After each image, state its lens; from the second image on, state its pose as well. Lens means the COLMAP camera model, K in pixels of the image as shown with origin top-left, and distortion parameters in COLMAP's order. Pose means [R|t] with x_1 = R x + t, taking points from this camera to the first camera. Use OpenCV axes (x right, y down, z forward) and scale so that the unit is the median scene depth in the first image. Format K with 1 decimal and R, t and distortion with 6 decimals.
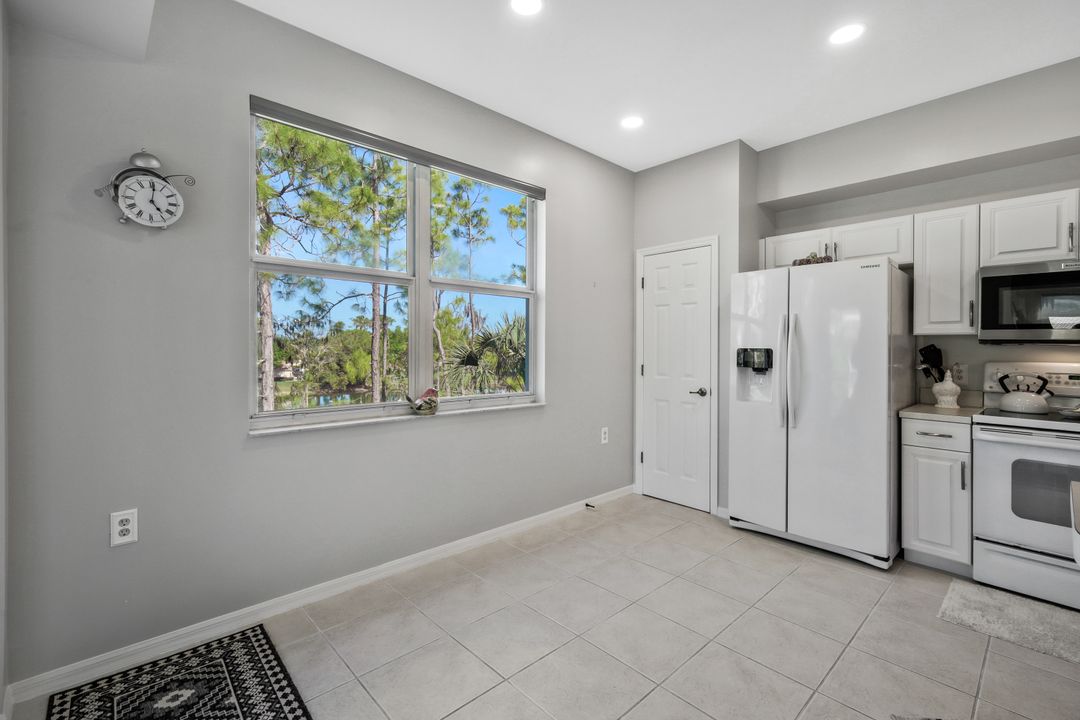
lens RADIAL K [[465.4, 0, 541.7], [0, 465.4, 349.8], [0, 0, 1]] dist [0.001538, 0.000493]
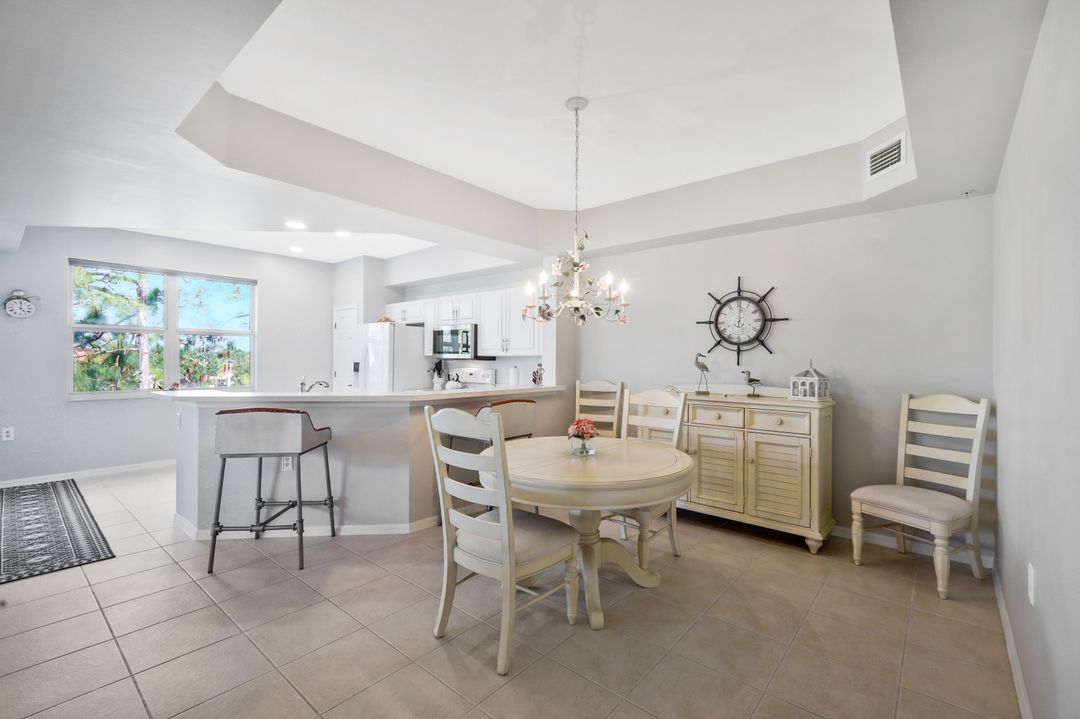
lens RADIAL K [[473.5, 0, 541.6], [0, 473.5, 357.3], [0, 0, 1]] dist [0.006558, 0.000939]
pose [[0.993835, -0.004533, 0.110777, 1.212783], [0.005471, 0.999952, -0.008162, -0.004936], [-0.110734, 0.008718, 0.993812, -1.359698]]
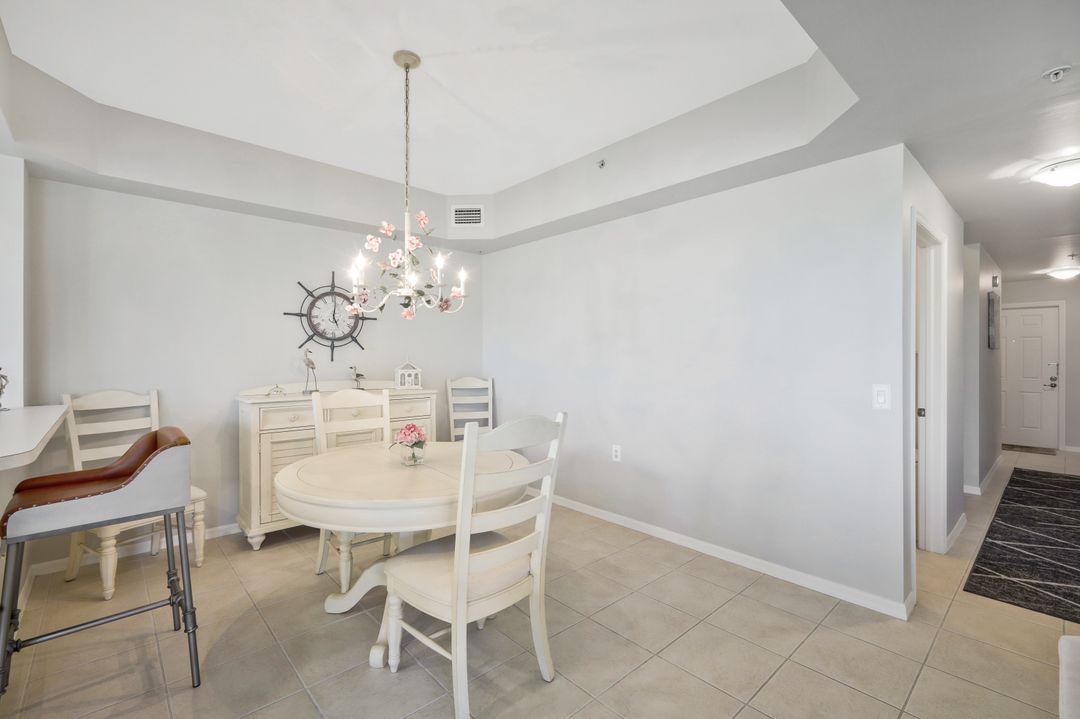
lens RADIAL K [[474.4, 0, 543.4], [0, 474.4, 355.1], [0, 0, 1]] dist [0.006251, 0.001017]
pose [[0.009260, -0.010183, 0.999905, 0.511507], [0.004756, 0.999937, 0.010139, -0.019152], [-0.999946, 0.004662, 0.009308, -0.610711]]
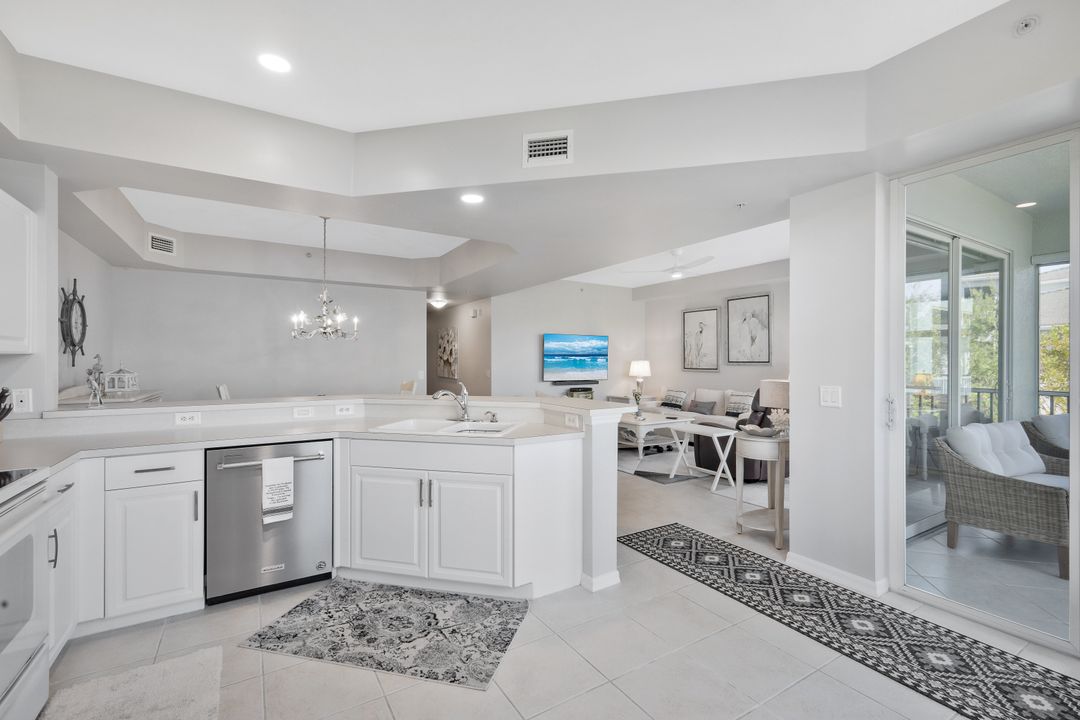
lens RADIAL K [[473.5, 0, 541.6], [0, 473.5, 357.8], [0, 0, 1]] dist [0.006558, 0.000939]
pose [[-0.981004, -0.008431, 0.193806, 0.233964], [-0.008647, 0.999963, -0.000268, -0.028745], [-0.193797, -0.001939, -0.981040, 1.278673]]
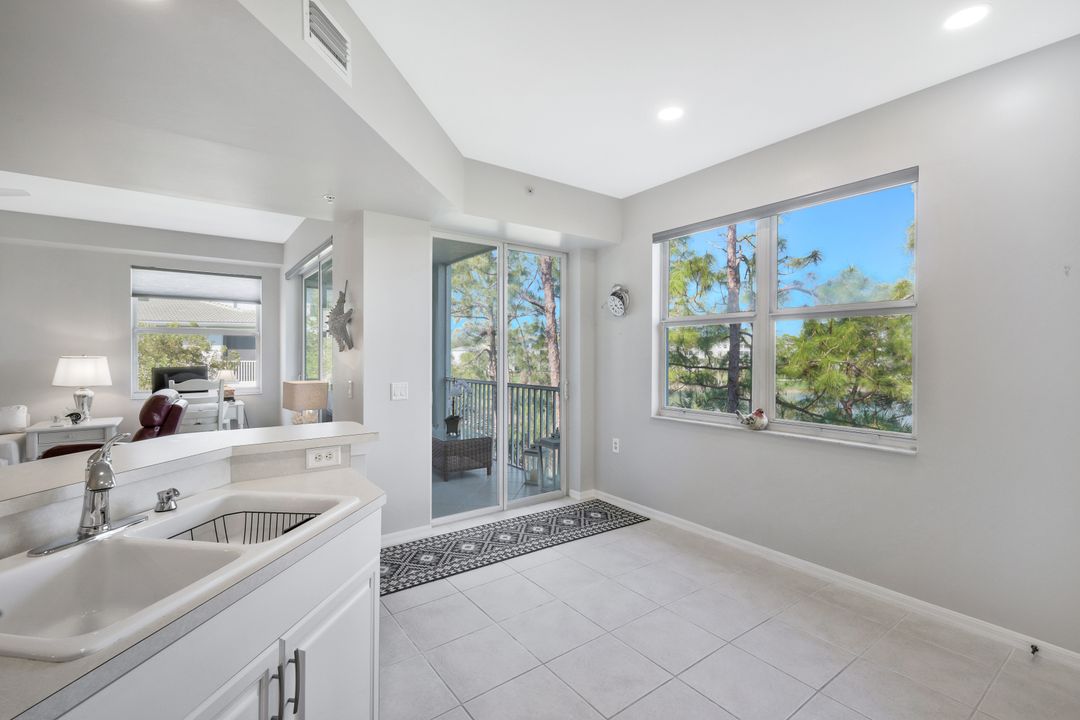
lens RADIAL K [[480.7, 0, 542.1], [0, 480.7, 357.3], [0, 0, 1]] dist [0.002384, 0.000071]
pose [[-0.109326, 0.000148, -0.994006, 1.069499], [-0.006240, 0.999980, 0.000835, -0.043234], [0.993986, 0.006294, -0.109323, 0.617941]]
